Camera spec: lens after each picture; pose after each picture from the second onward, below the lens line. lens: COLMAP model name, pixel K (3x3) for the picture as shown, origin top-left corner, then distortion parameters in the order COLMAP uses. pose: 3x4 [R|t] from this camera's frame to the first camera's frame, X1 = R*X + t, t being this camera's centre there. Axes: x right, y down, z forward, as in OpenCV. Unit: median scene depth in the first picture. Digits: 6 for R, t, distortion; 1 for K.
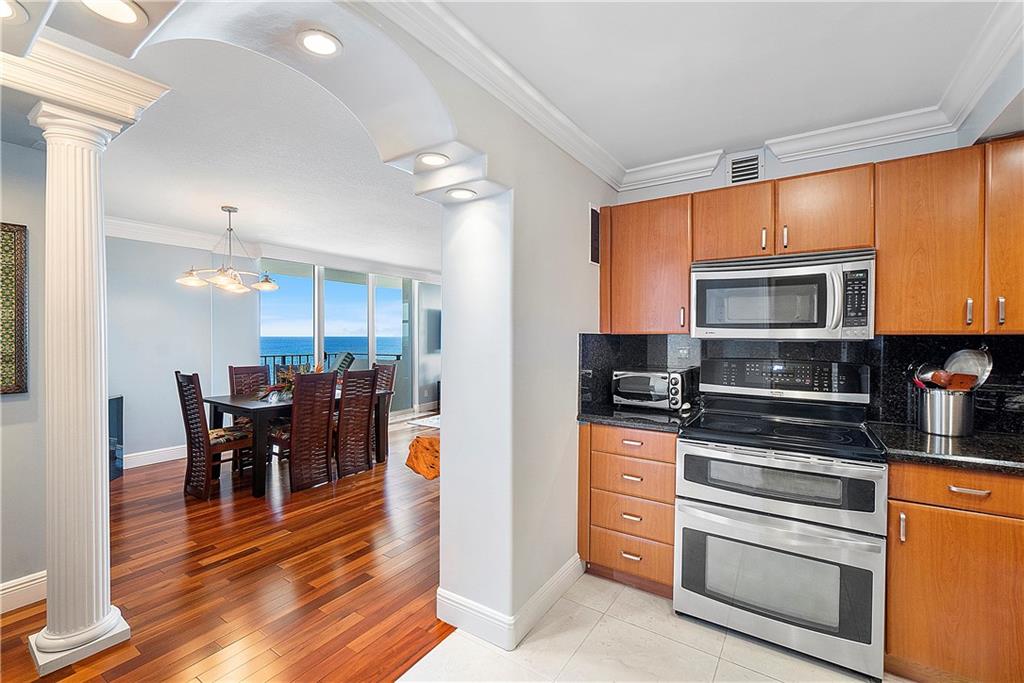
lens RADIAL K [[450.8, 0, 509.4], [0, 450.8, 340.1], [0, 0, 1]] dist [-0.005548, 0.000489]
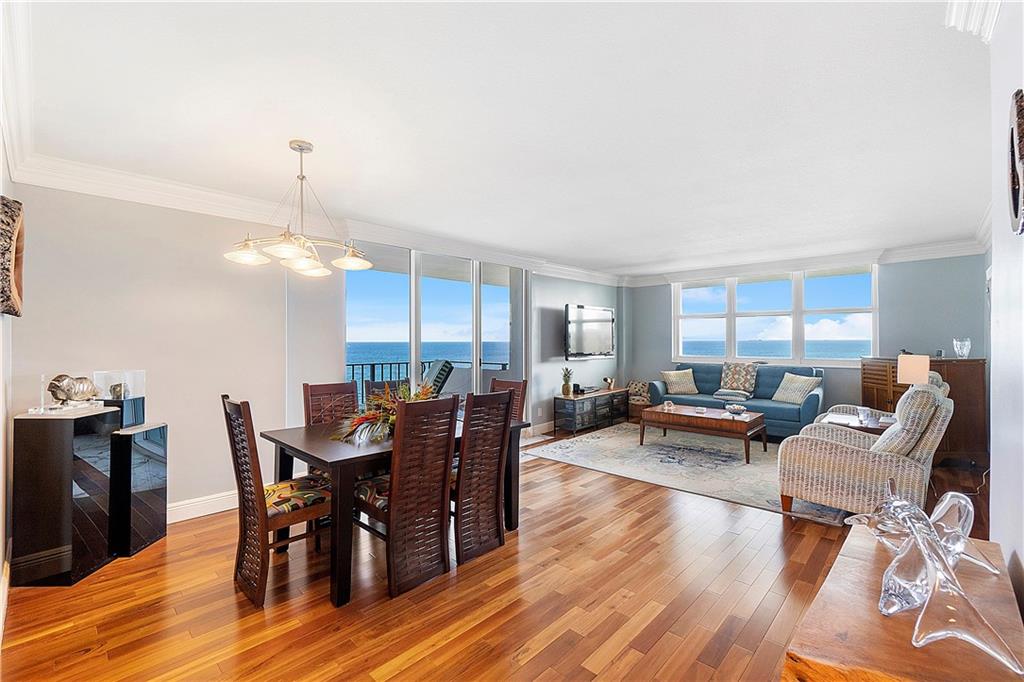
lens RADIAL K [[441.0, 0, 509.3], [0, 441.0, 338.7], [0, 0, 1]] dist [-0.006212, 0.000999]
pose [[0.987426, -0.002217, -0.158066, -0.202733], [-0.000031, 0.999899, -0.014216, -0.002688], [0.158081, 0.014042, 0.987326, 0.381071]]
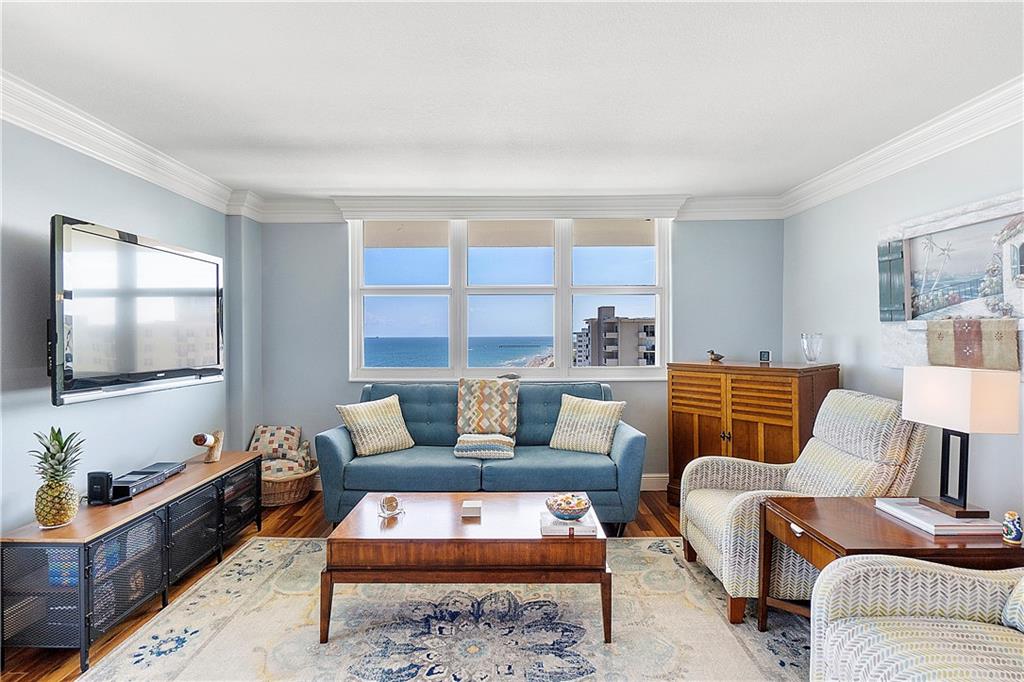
lens RADIAL K [[532.8, 0, 508.7], [0, 532.8, 339.3], [0, 0, 1]] dist [-0.001098, -0.000790]
pose [[0.825357, -0.004081, 0.564596, -0.174592], [0.007522, 0.999965, -0.003768, -0.010278], [-0.564561, 0.007357, 0.825359, 1.146770]]
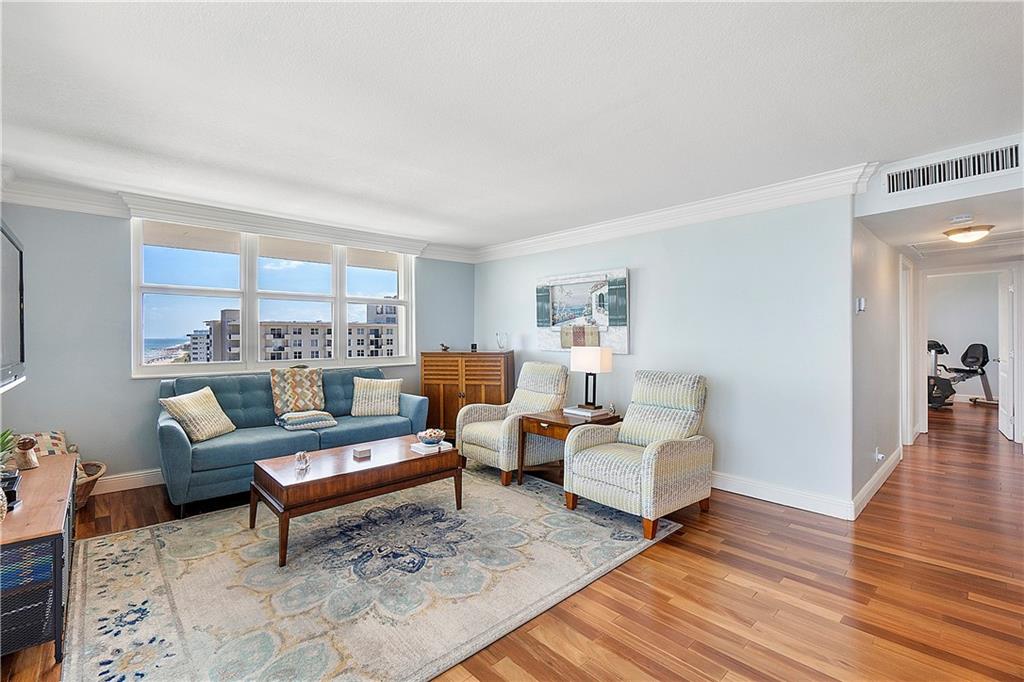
lens RADIAL K [[450.8, 0, 509.4], [0, 450.8, 339.6], [0, 0, 1]] dist [-0.005548, 0.000489]
pose [[0.220905, -0.004471, 0.975285, -0.522421], [0.013321, 0.999910, 0.001567, -0.002188], [-0.975204, 0.012645, 0.220945, 1.269242]]
